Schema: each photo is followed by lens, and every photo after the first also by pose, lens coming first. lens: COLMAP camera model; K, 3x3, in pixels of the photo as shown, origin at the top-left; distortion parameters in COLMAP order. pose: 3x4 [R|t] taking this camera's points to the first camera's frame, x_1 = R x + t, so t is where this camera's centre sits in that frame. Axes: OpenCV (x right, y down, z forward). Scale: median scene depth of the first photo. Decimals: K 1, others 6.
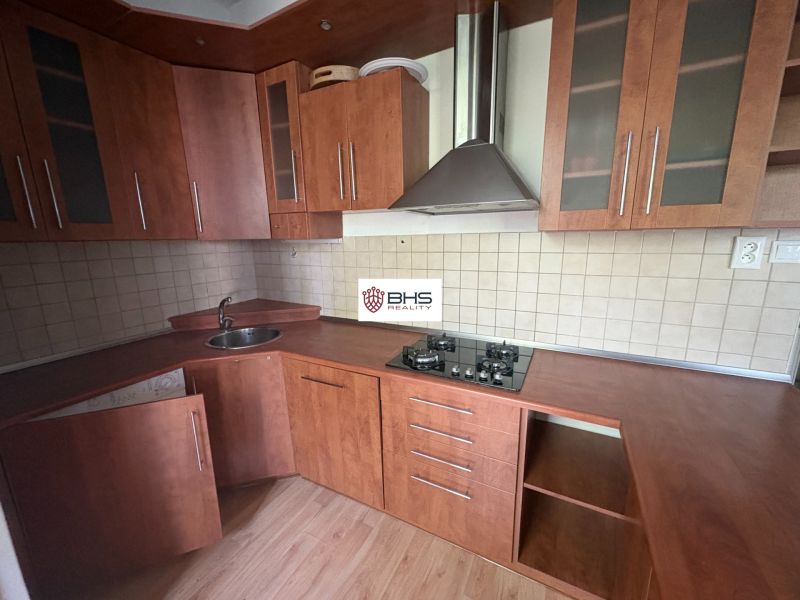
lens RADIAL K [[318.8, 0, 400.0], [0, 318.8, 300.0], [0, 0, 1]] dist [-0.000554, 0.000501]
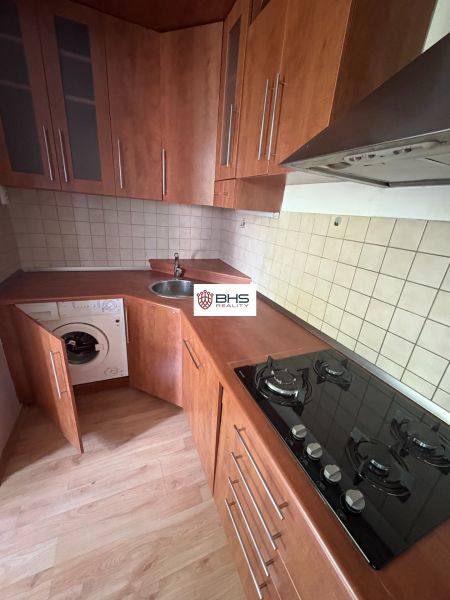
lens RADIAL K [[239.1, 0, 225.0], [0, 239.1, 300.0], [0, 0, 1]] dist [-0.000554, 0.000501]
pose [[0.774375, 0.299762, -0.557213, 0.190643], [-0.218129, 0.953142, 0.209619, -0.077676], [0.593939, -0.040779, 0.803476, 0.413677]]
